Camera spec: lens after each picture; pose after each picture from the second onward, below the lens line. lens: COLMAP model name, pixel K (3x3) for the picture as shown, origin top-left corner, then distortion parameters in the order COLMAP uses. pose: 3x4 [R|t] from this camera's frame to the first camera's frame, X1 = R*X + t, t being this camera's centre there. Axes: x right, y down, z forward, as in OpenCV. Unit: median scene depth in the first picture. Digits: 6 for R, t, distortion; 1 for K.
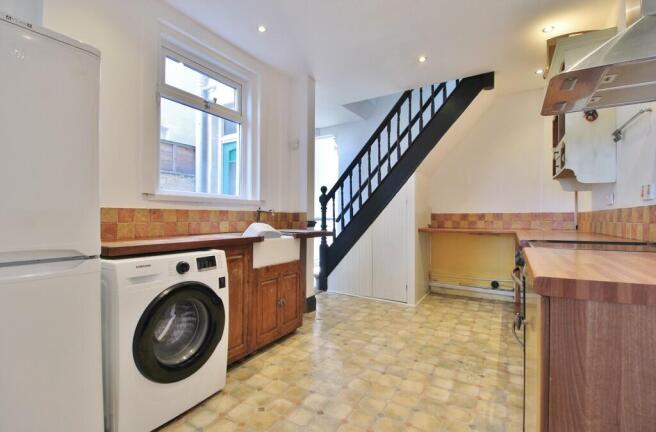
lens RADIAL K [[303.0, 0, 325.4], [0, 303.0, 218.2], [0, 0, 1]] dist [-0.004691, -0.000657]
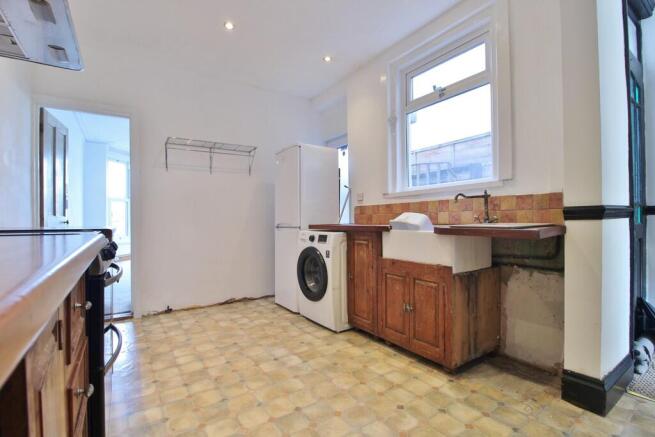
lens RADIAL K [[302.5, 0, 325.2], [0, 302.5, 217.6], [0, 0, 1]] dist [-0.004691, -0.000657]
pose [[-0.419860, -0.005315, -0.907574, 0.877817], [0.009221, 0.999906, -0.010121, 0.046685], [0.907542, -0.012618, -0.419771, 1.433330]]
